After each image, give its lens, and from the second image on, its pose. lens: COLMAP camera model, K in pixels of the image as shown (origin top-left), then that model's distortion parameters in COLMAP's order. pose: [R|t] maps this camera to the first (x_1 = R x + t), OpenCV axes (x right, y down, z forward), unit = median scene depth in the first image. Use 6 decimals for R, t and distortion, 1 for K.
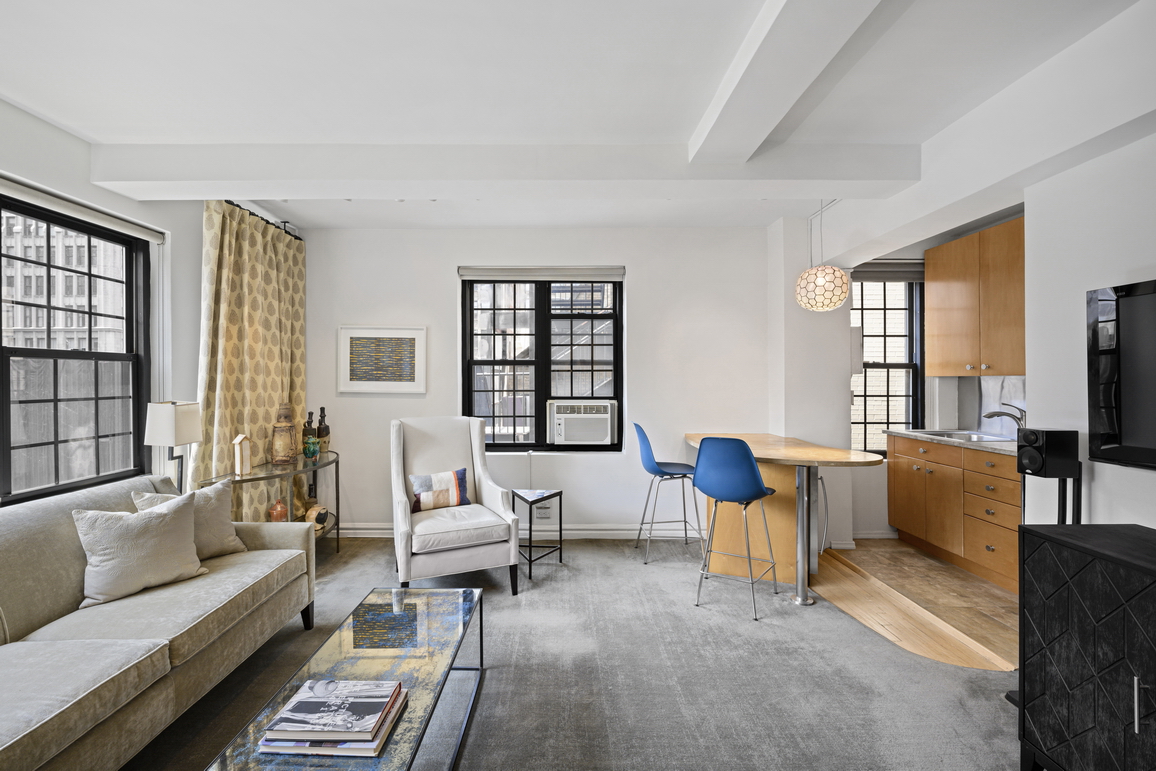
lens RADIAL K [[486.7, 0, 579.8], [0, 486.7, 376.2], [0, 0, 1]] dist [-0.000606, 0.000023]
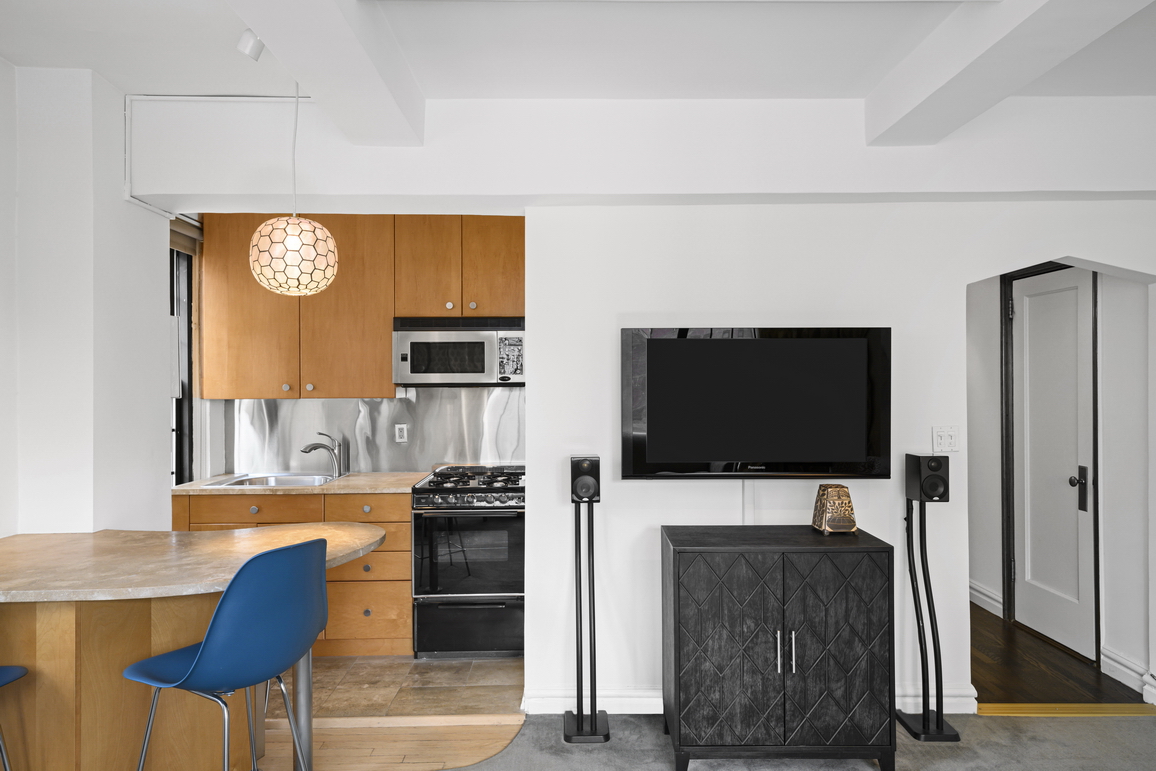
lens RADIAL K [[717.7, 0, 578.0], [0, 717.7, 385.5], [0, 0, 1]] dist [0.013661, -0.000147]
pose [[0.017406, 0.002298, 0.999846, -0.263930], [-0.000139, 0.999997, -0.002296, -0.016367], [-0.999848, -0.000099, 0.017406, 0.473193]]
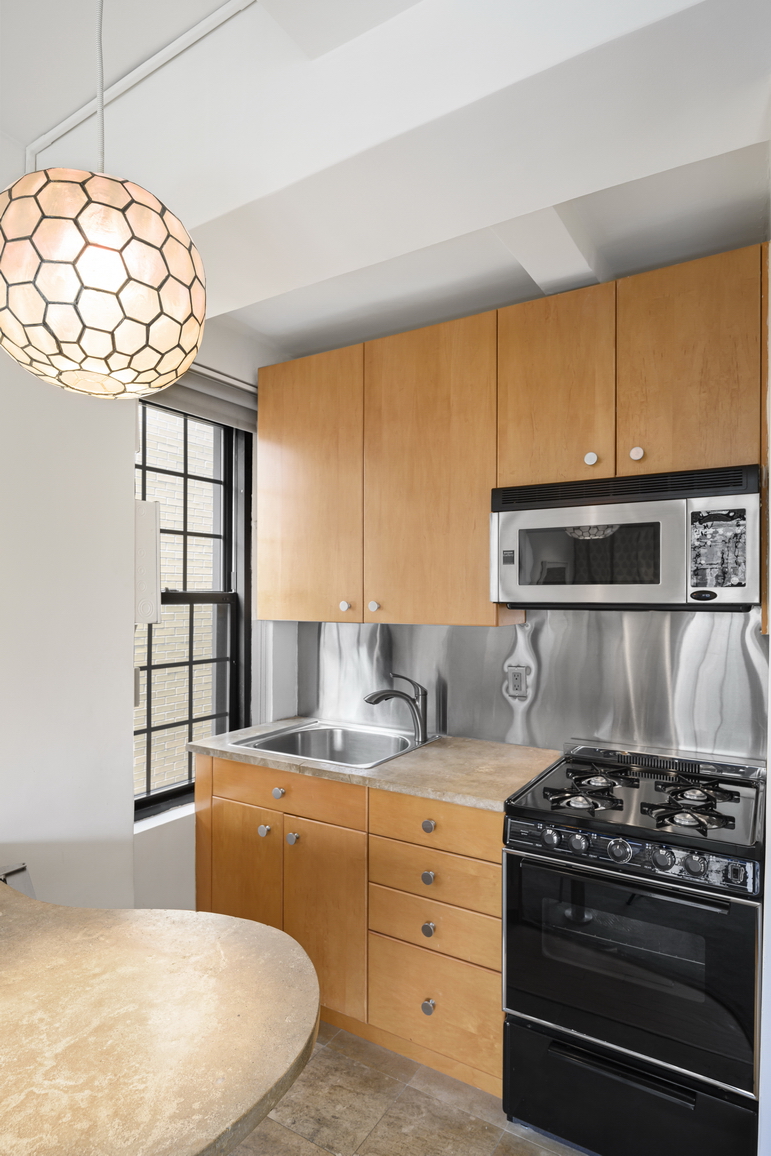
lens RADIAL K [[631.6, 0, 380.7], [0, 631.6, 598.5], [0, 0, 1]] dist [-0.020421, 0.000348]
pose [[0.560293, 0.001027, 0.828294, 0.246064], [-0.007919, 0.999960, 0.004117, -0.025818], [-0.828257, -0.008866, 0.560279, 0.533751]]
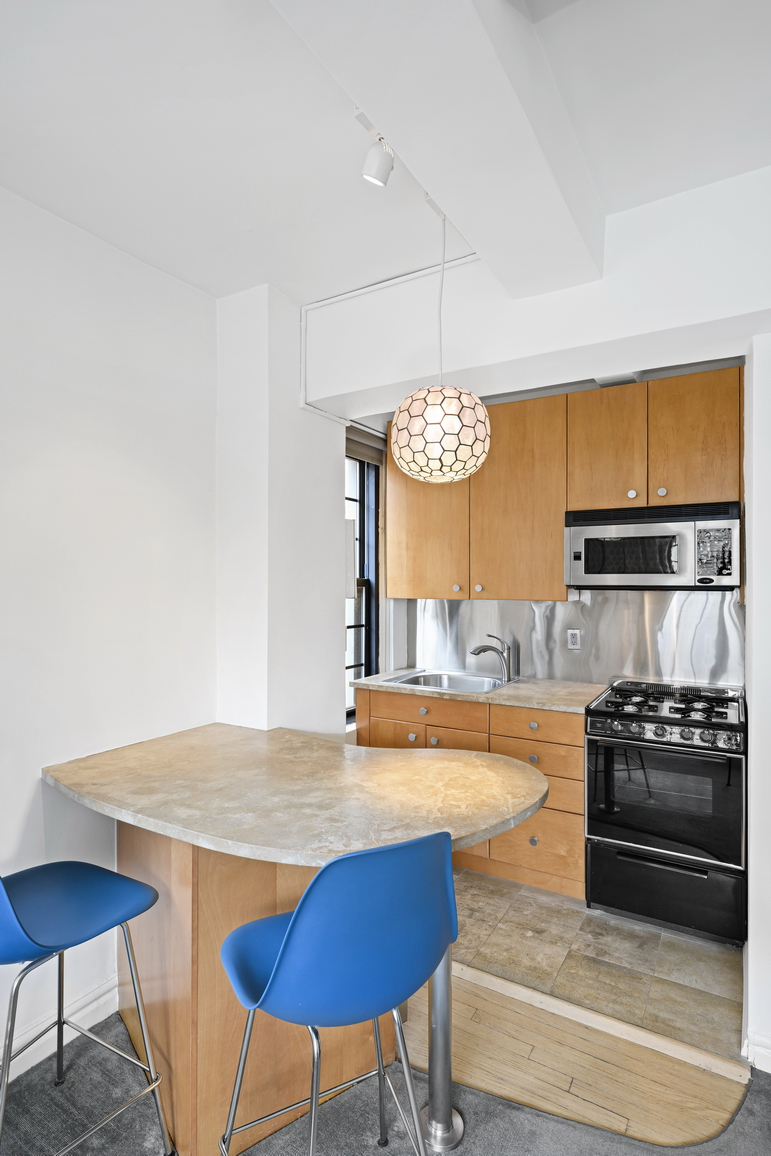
lens RADIAL K [[588.2, 0, 385.5], [0, 588.2, 578.0], [0, 0, 1]] dist [-0.011839, 0.000755]
pose [[0.543931, 0.008406, 0.839088, -0.011804], [-0.007619, 0.999958, -0.005079, -0.024989], [-0.839095, -0.003631, 0.543973, 0.535059]]
